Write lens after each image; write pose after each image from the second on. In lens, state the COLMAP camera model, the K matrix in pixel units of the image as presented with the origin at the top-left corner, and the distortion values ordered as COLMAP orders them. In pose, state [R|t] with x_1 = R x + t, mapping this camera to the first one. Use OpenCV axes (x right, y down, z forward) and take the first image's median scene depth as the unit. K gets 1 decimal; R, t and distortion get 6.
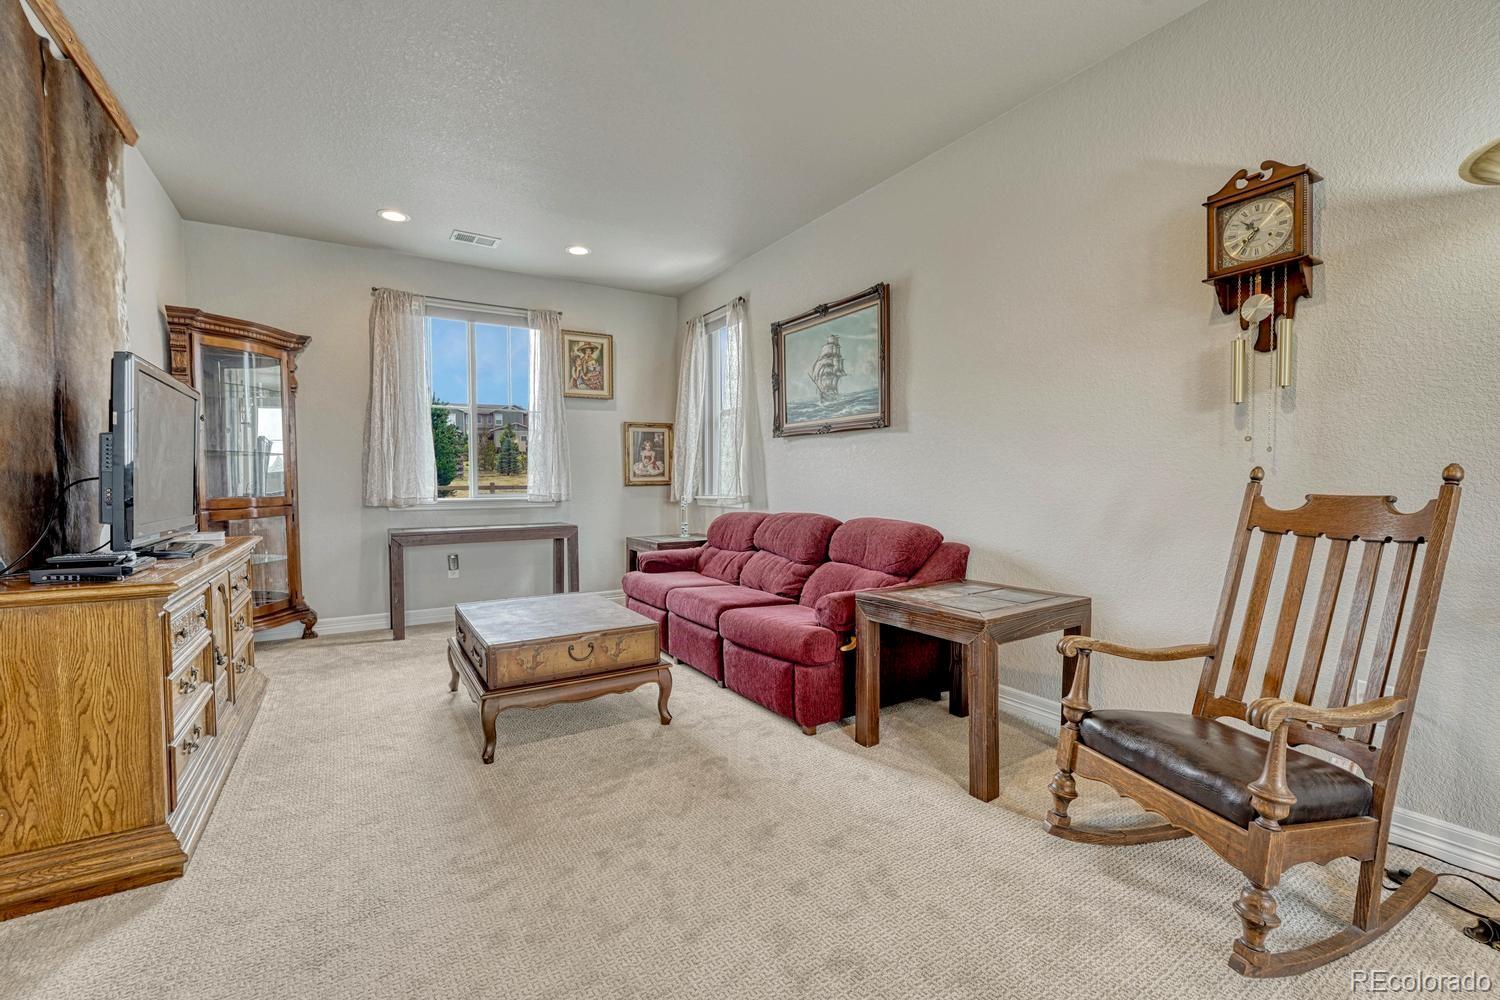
lens RADIAL K [[631.8, 0, 742.8], [0, 631.8, 498.1], [0, 0, 1]] dist [-0.009351, 0.000470]
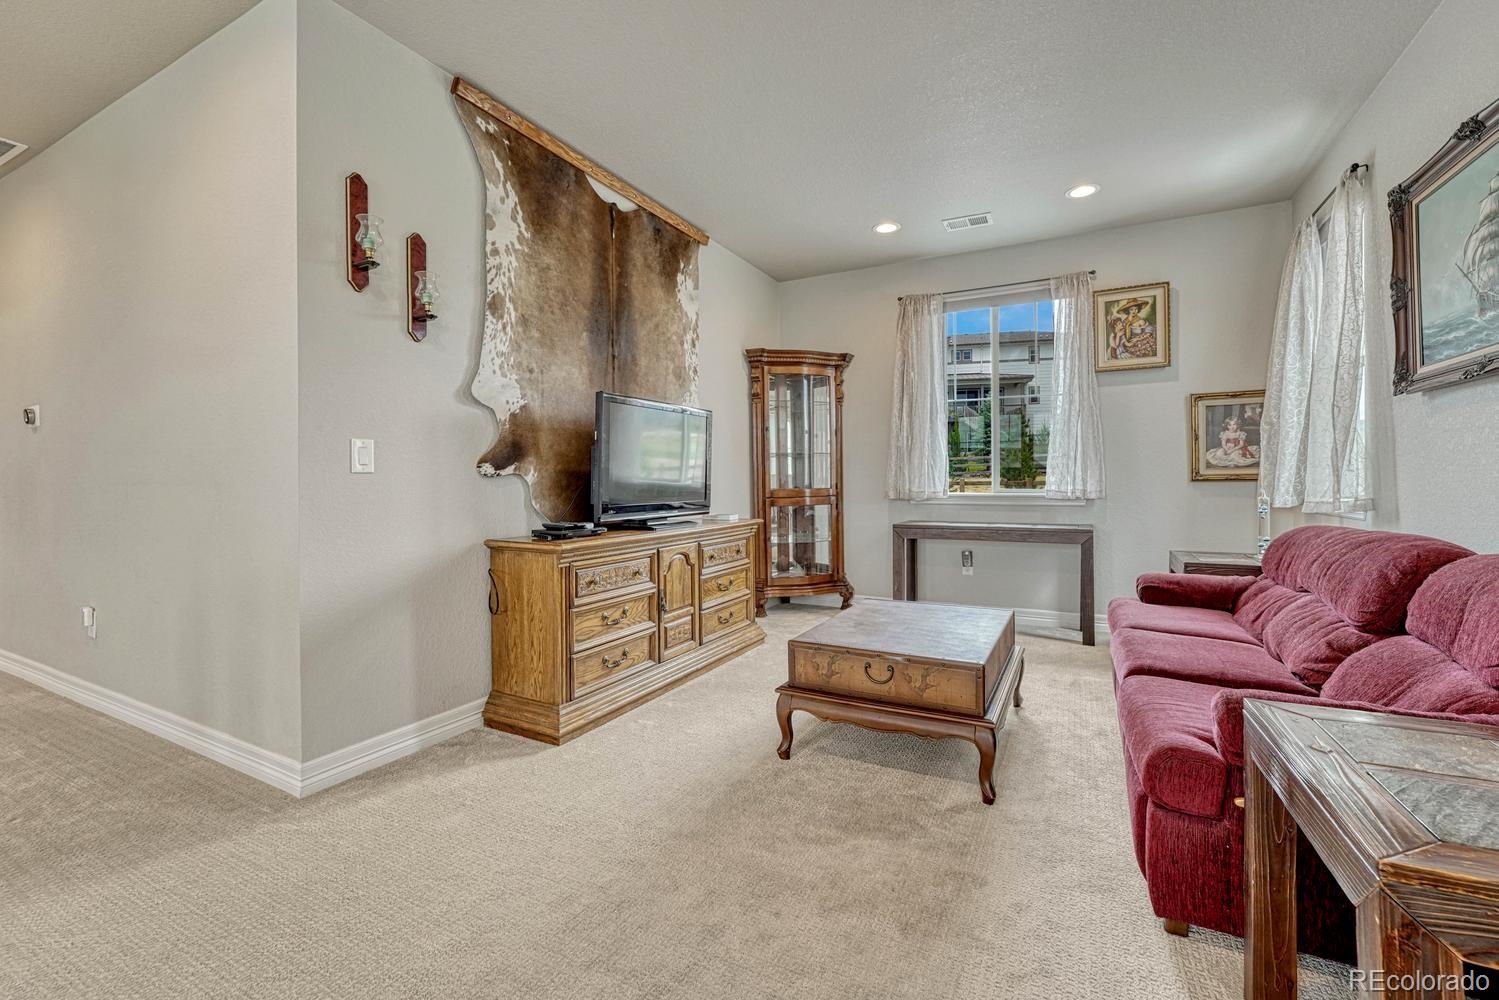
lens RADIAL K [[631.4, 0, 742.0], [0, 631.4, 481.3], [0, 0, 1]] dist [-0.009351, 0.000470]
pose [[0.512057, 0.004866, -0.858938, 0.264289], [-0.019631, 0.999789, -0.006039, -0.006620], [0.858727, 0.019954, 0.512044, 0.268074]]
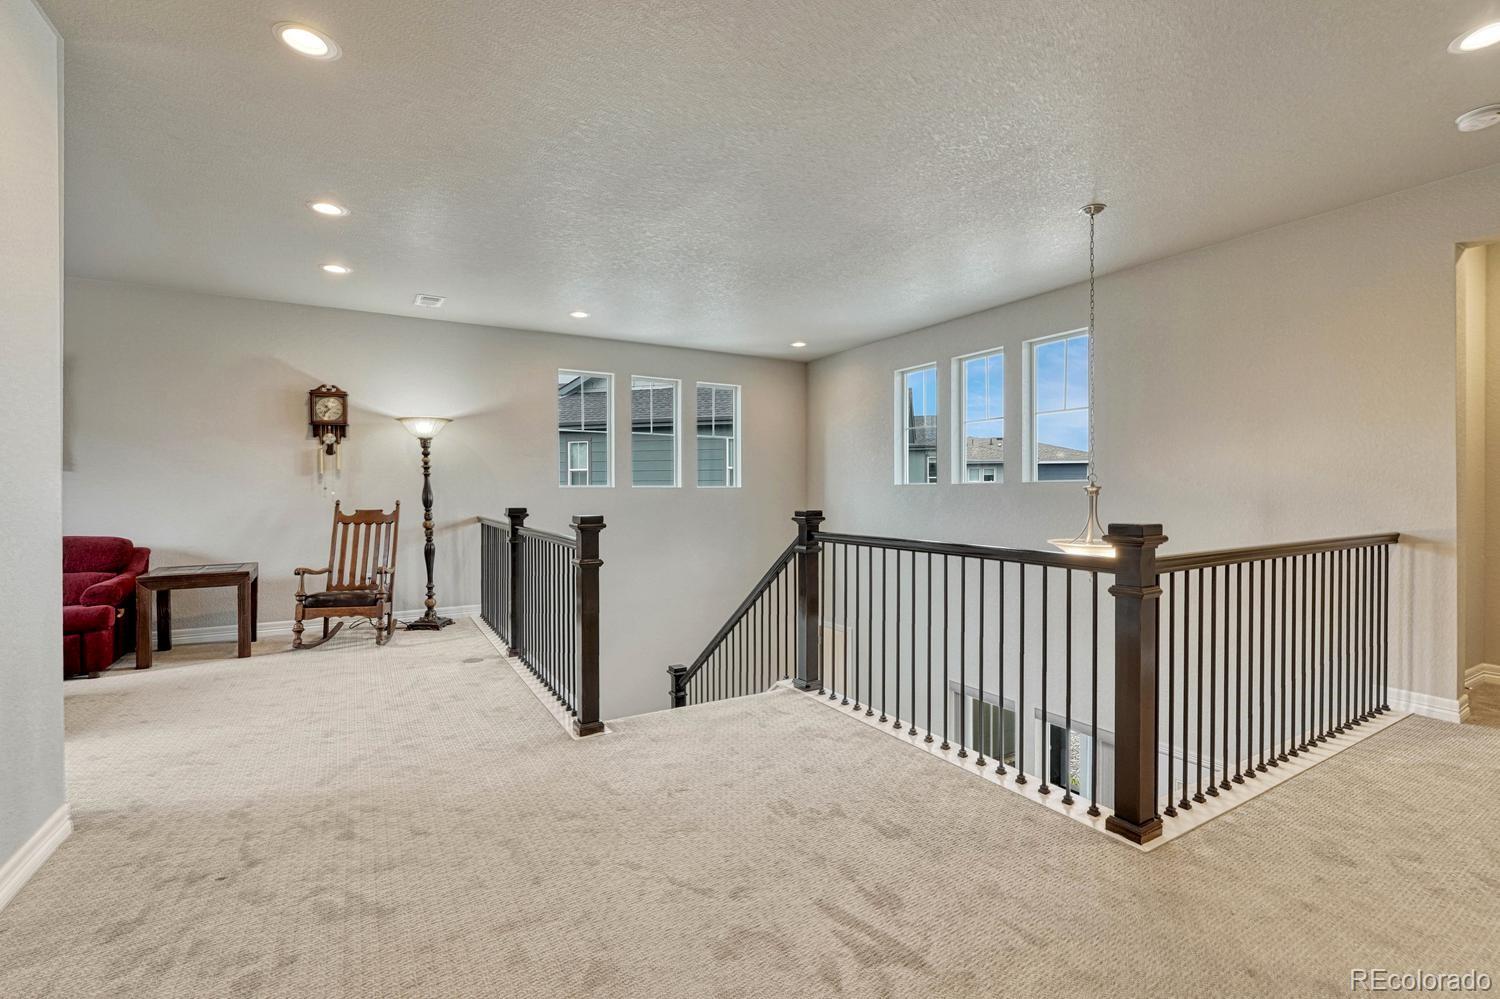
lens RADIAL K [[631.8, 0, 746.5], [0, 631.8, 498.7], [0, 0, 1]] dist [-0.009351, 0.000470]
pose [[-0.006154, -0.000132, 0.999981, -1.059051], [0.035364, 0.999374, 0.000349, 0.003397], [-0.999356, 0.035365, -0.006146, -0.414136]]
